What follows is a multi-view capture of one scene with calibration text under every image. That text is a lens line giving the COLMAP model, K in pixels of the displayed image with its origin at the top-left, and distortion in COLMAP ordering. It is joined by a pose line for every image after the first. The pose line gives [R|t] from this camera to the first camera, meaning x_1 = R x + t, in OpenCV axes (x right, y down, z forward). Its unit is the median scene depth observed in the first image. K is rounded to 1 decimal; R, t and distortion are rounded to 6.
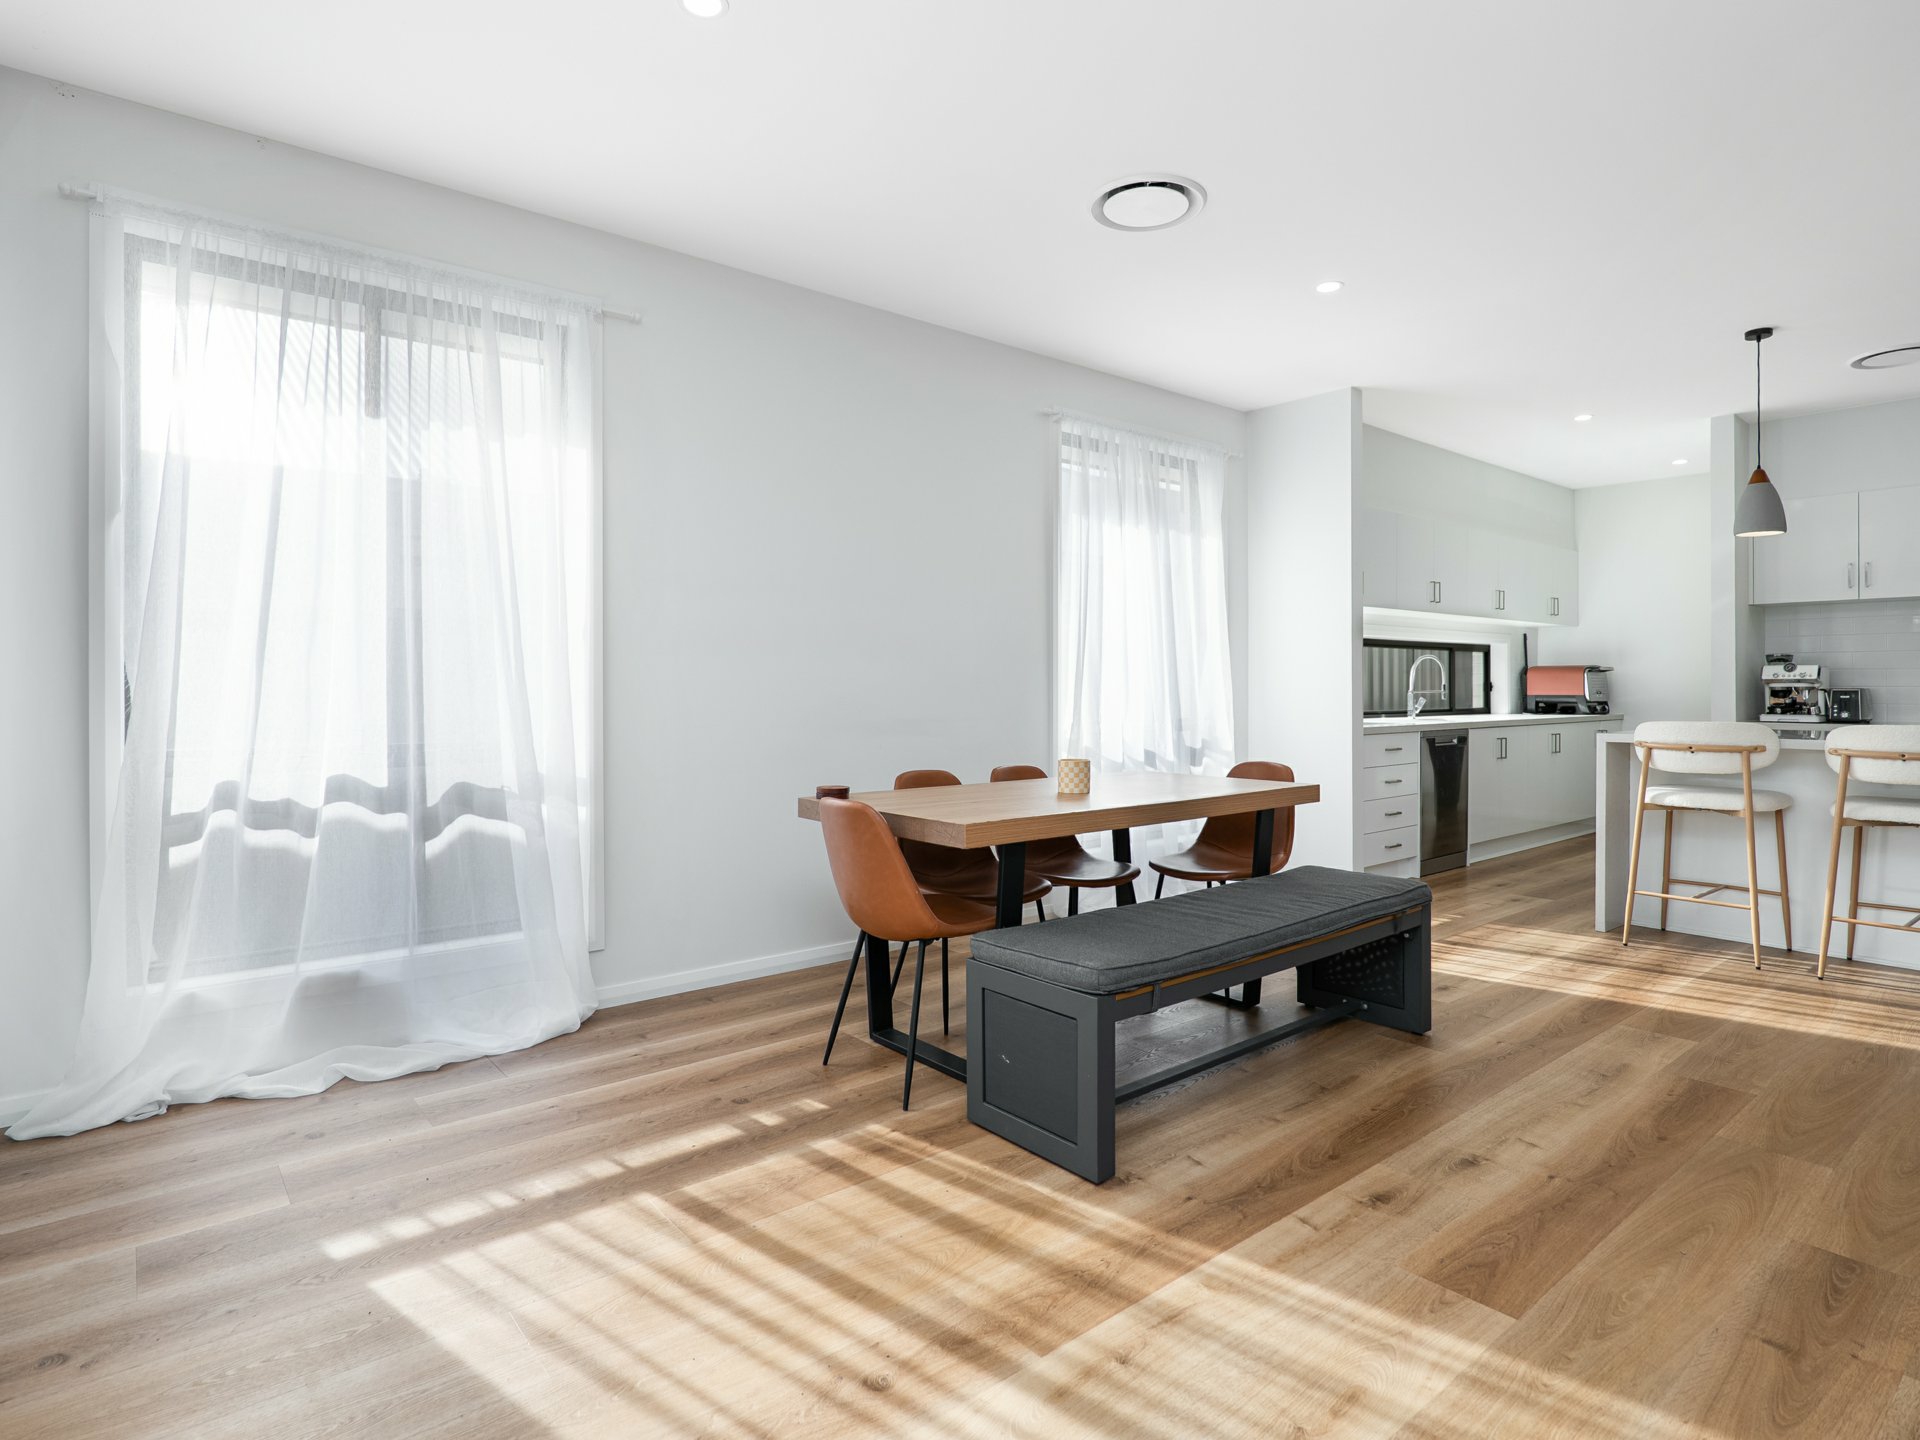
lens RADIAL K [[1021.2, 0, 969.8], [0, 1021.2, 688.0], [0, 0, 1]] dist [-0.003808, -0.000407]
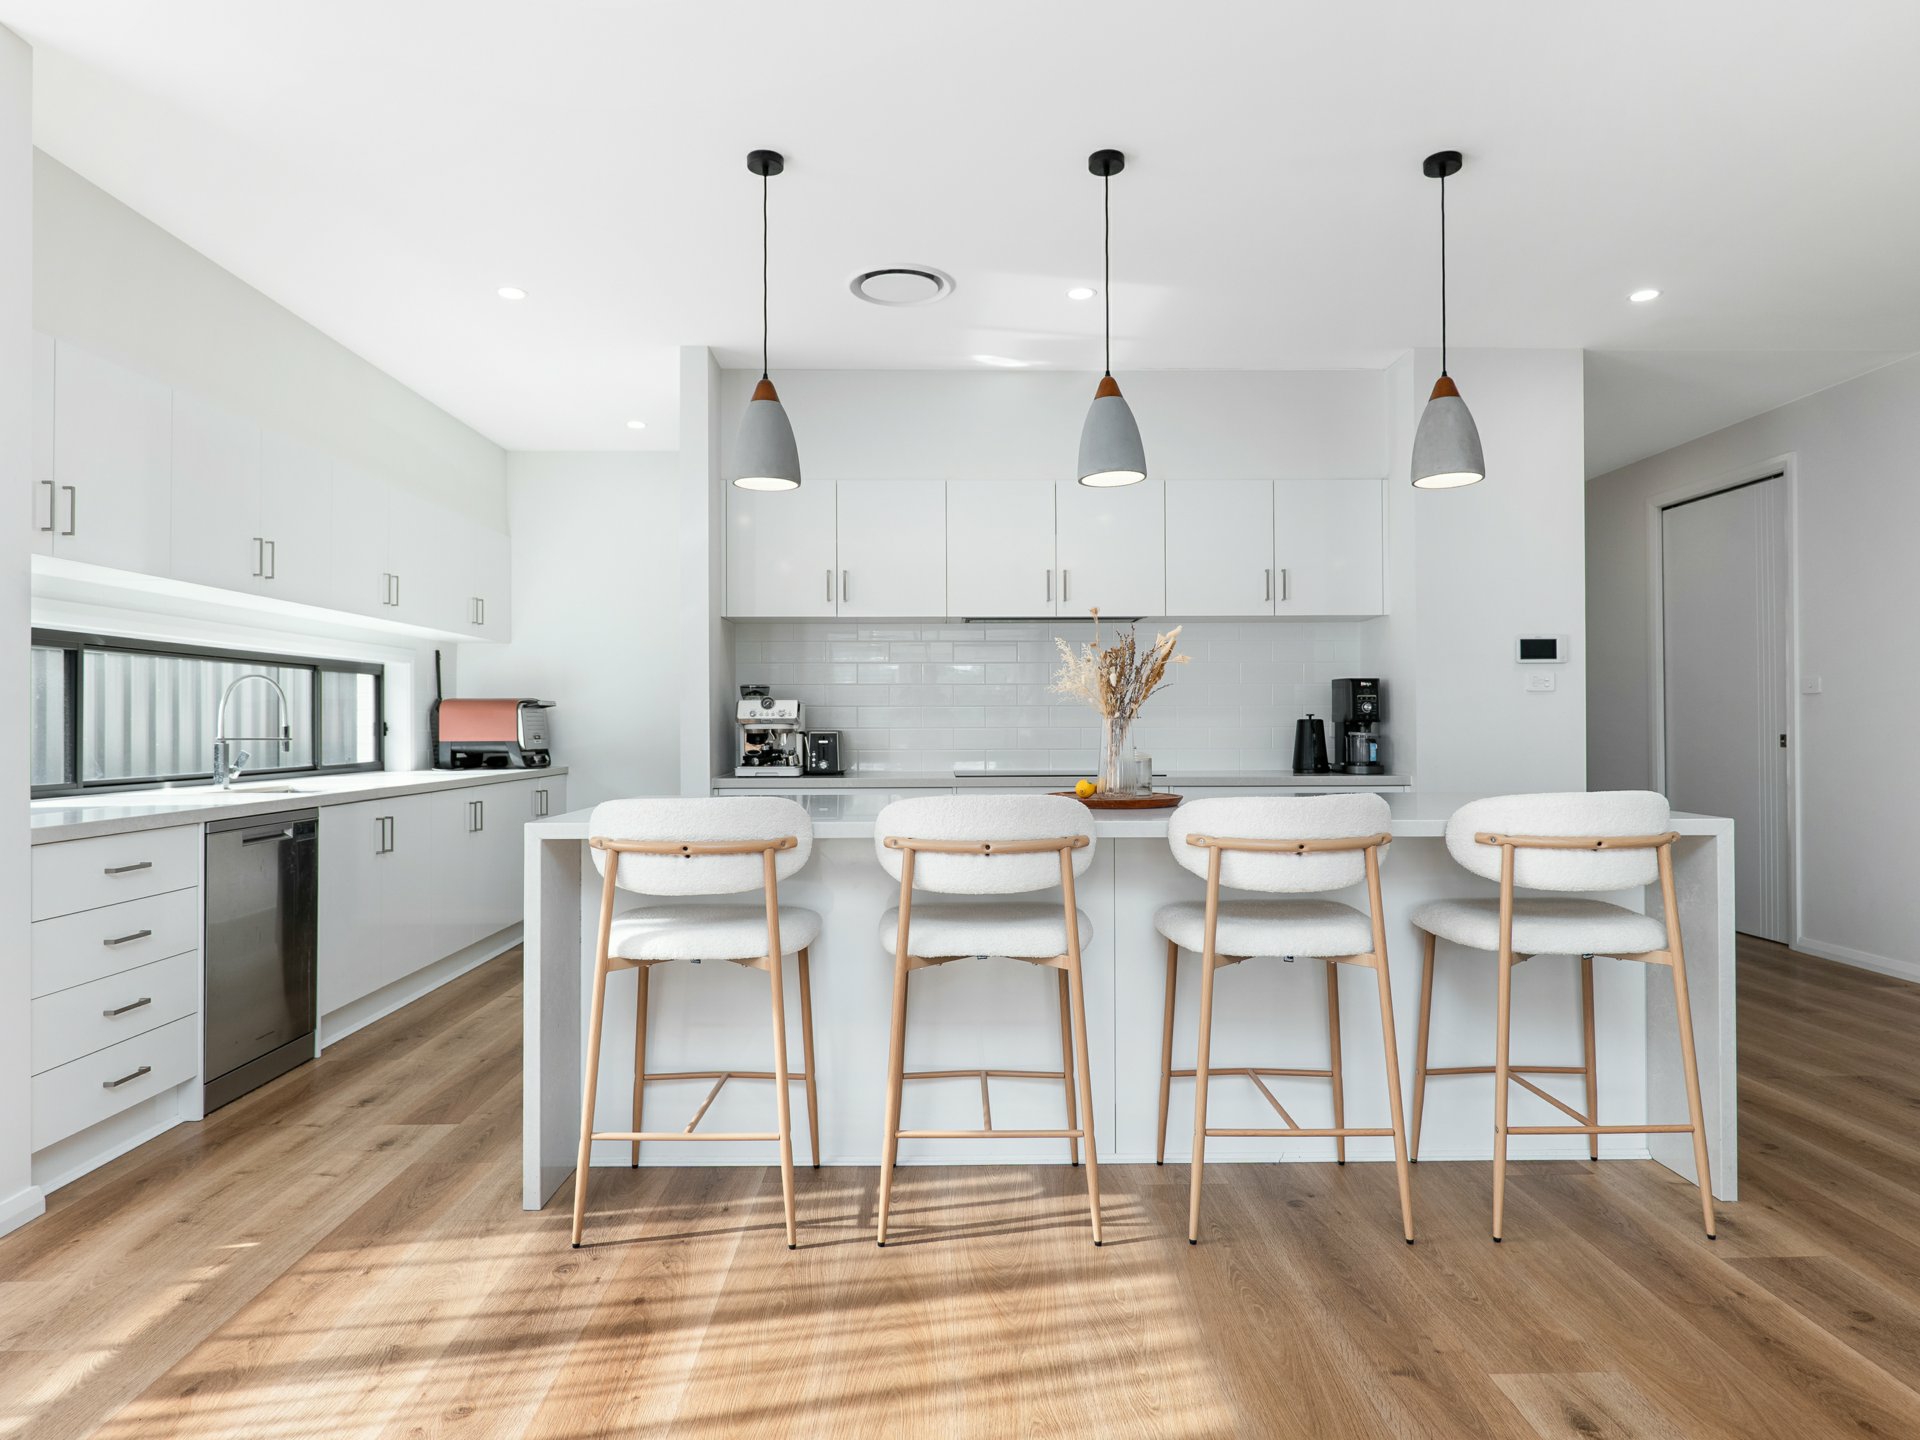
lens RADIAL K [[1148.8, 0, 956.3], [0, 1148.8, 716.2], [0, 0, 1]] dist [-0.003815, 0.001204]
pose [[0.623418, 0.004511, 0.781876, 0.234006], [0.003082, 0.999961, -0.008227, -0.003279], [-0.781883, 0.007539, 0.623380, 0.368495]]
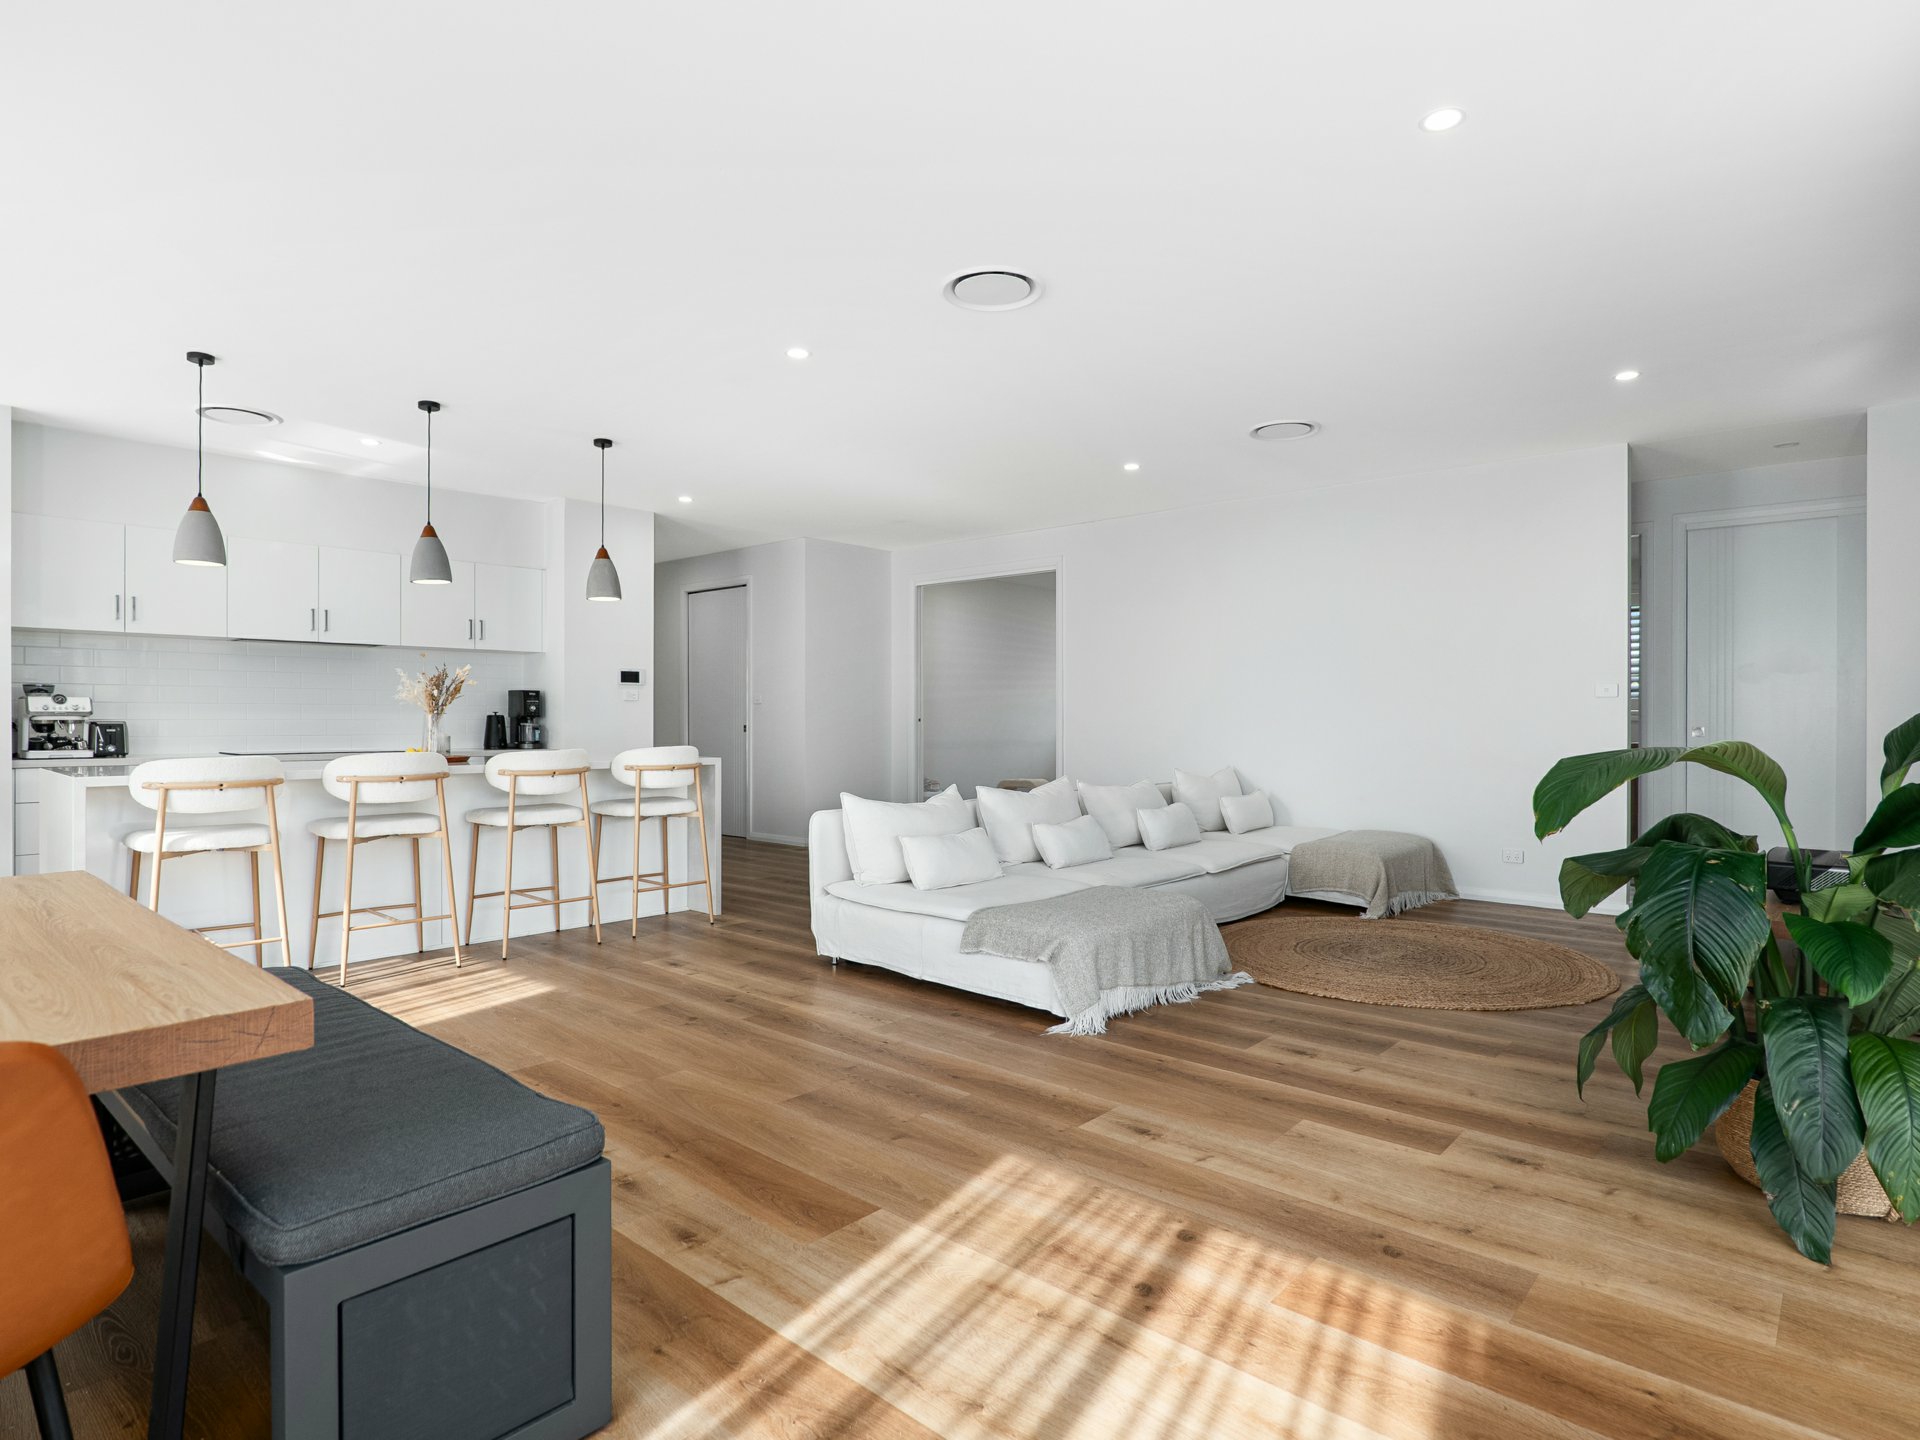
lens RADIAL K [[1035.3, 0, 963.0], [0, 1035.3, 718.1], [0, 0, 1]] dist [-0.012193, 0.000131]
pose [[-0.149449, 0.002300, 0.988767, -0.237964], [-0.000066, 0.999997, -0.002337, -0.000703], [-0.988769, -0.000415, -0.149448, 0.330167]]
